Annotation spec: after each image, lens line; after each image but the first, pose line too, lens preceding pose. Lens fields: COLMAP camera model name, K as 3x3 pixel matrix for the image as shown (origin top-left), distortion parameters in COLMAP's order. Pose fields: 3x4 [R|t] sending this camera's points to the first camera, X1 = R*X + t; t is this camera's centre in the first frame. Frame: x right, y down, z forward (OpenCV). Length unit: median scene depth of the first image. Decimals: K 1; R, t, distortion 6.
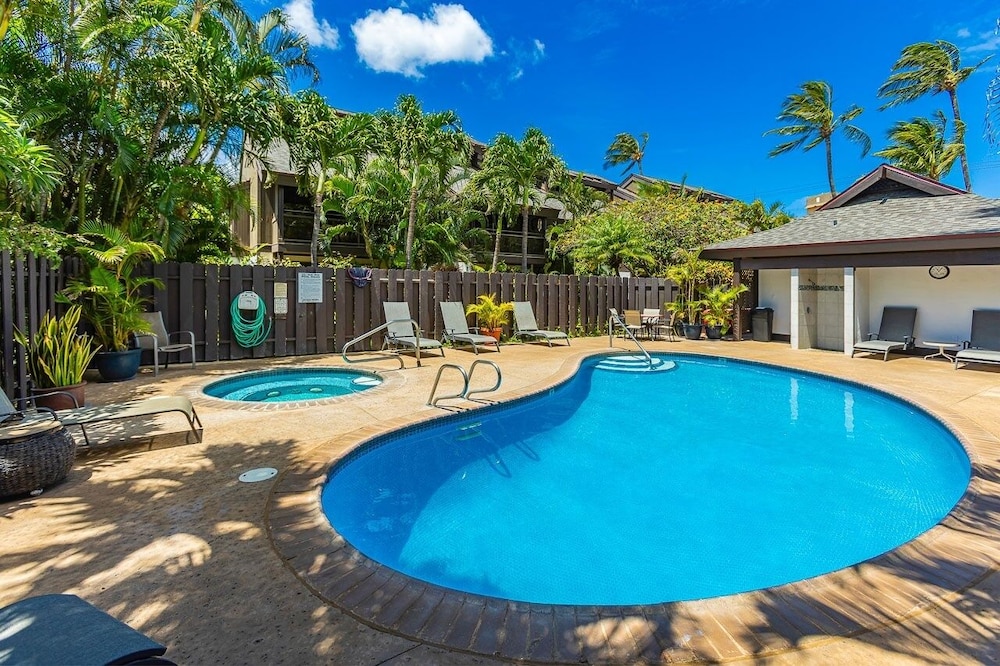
lens RADIAL K [[473.5, 0, 505.1], [0, 473.5, 303.9], [0, 0, 1]] dist [-0.002303, 0.000065]
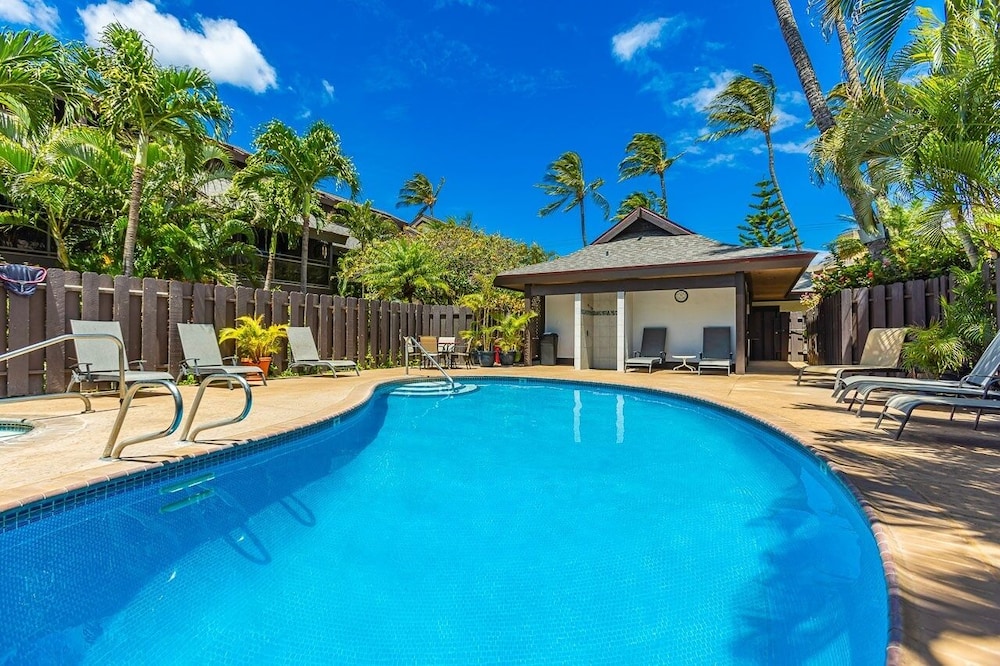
lens RADIAL K [[452.9, 0, 519.1], [0, 452.9, 316.9], [0, 0, 1]] dist [-0.060295, 0.034034]
pose [[0.885460, 0.015757, 0.464448, 0.013496], [0.018618, 0.997420, -0.069334, 0.041936], [-0.464342, 0.070040, 0.882882, 0.135707]]
